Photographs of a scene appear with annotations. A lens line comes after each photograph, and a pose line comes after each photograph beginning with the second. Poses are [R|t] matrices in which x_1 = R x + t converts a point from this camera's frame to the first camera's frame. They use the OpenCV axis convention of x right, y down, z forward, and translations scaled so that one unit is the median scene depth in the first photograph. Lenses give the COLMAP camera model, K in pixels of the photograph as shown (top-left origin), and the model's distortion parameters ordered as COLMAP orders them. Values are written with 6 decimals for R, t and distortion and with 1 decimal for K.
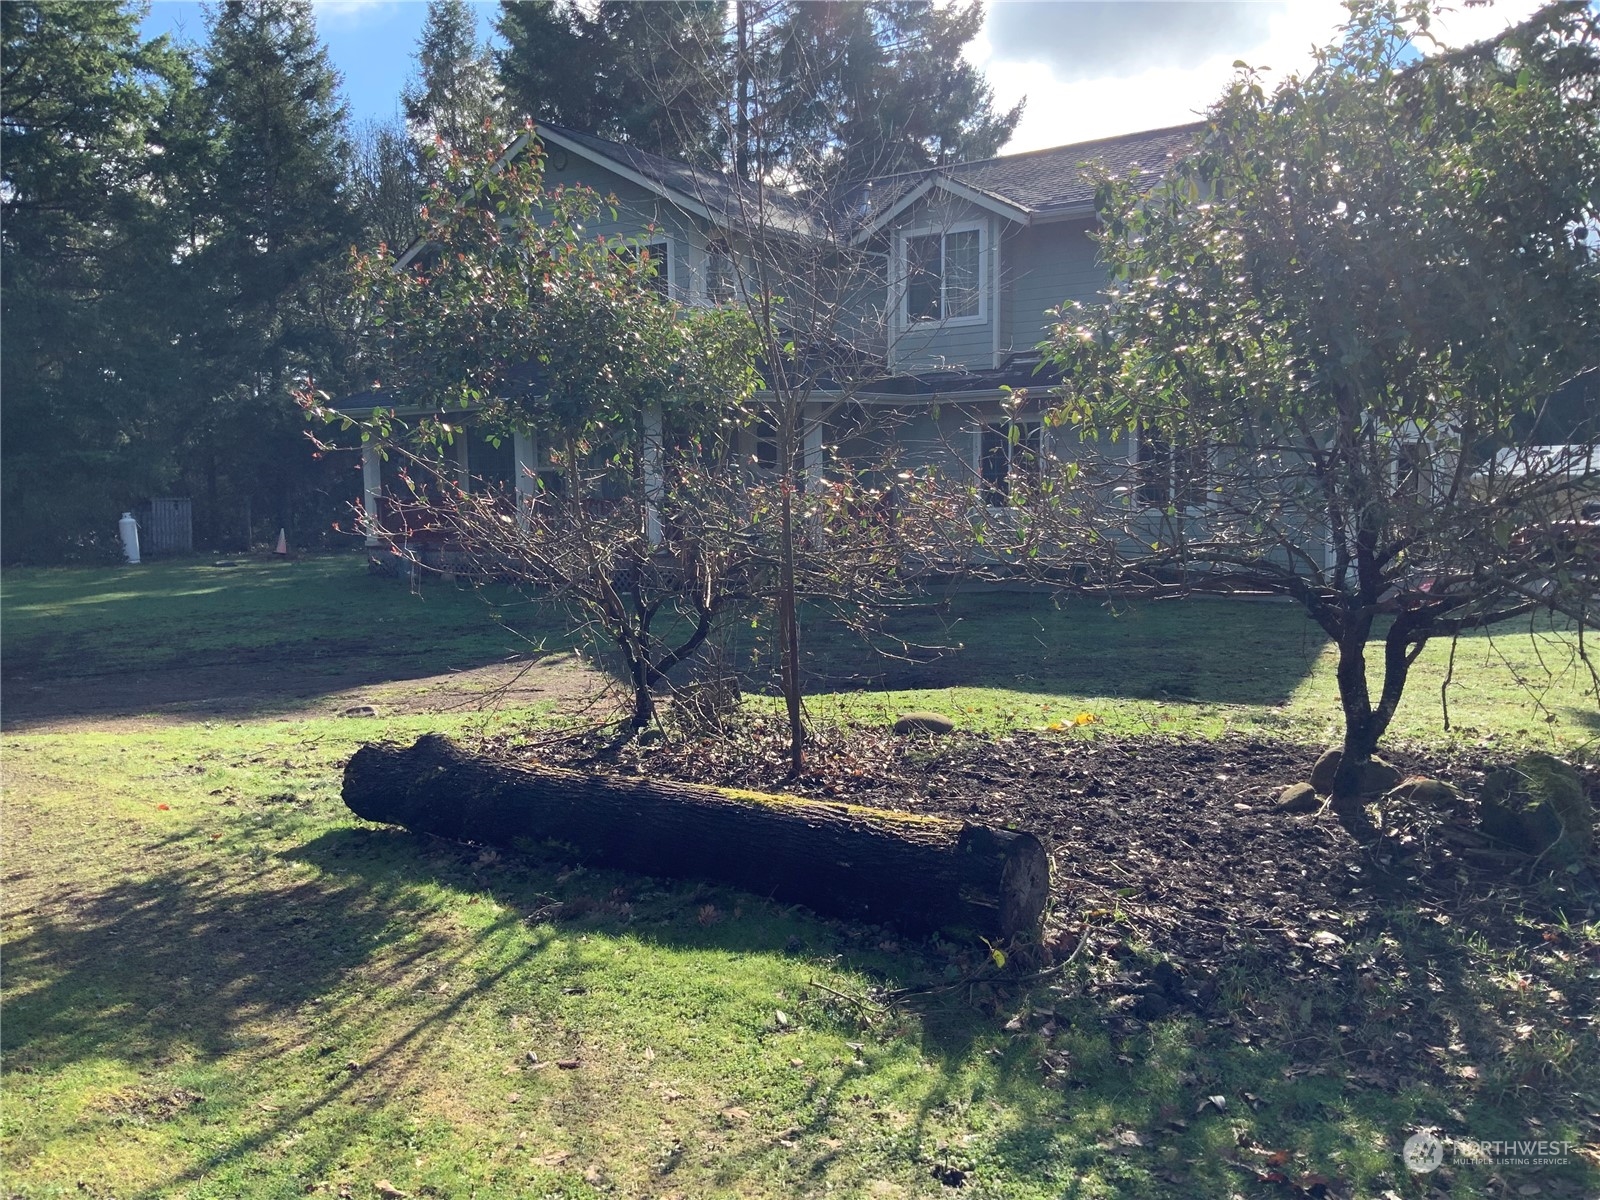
lens RADIAL K [[1311.0, 0, 793.0], [0, 1311.0, 613.3], [0, 0, 1]] dist [0.051556, -0.047432]
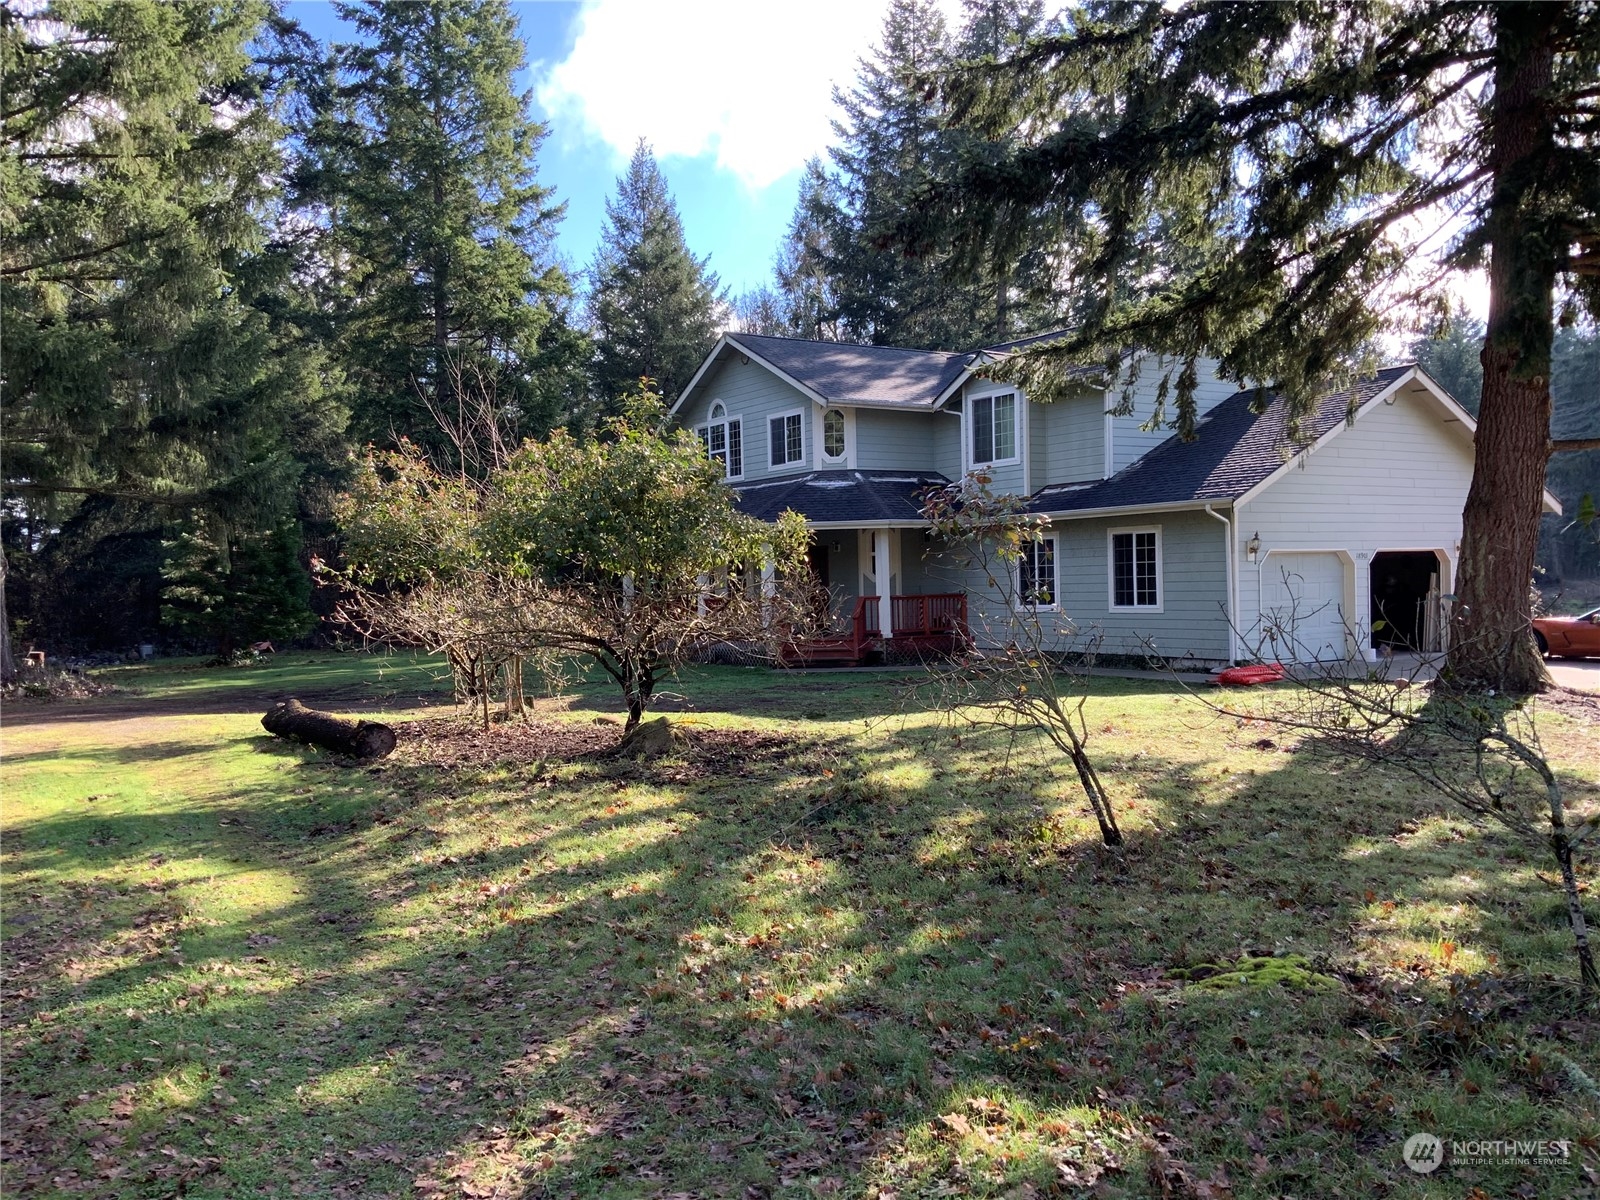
lens RADIAL K [[1311.0, 0, 801.4], [0, 1311.0, 594.3], [0, 0, 1]] dist [0.051556, -0.047432]
pose [[0.934662, -0.001906, -0.355532, 0.397005], [-0.027552, 0.996590, -0.077772, 0.015041], [0.354468, 0.082486, 0.931423, -0.268800]]
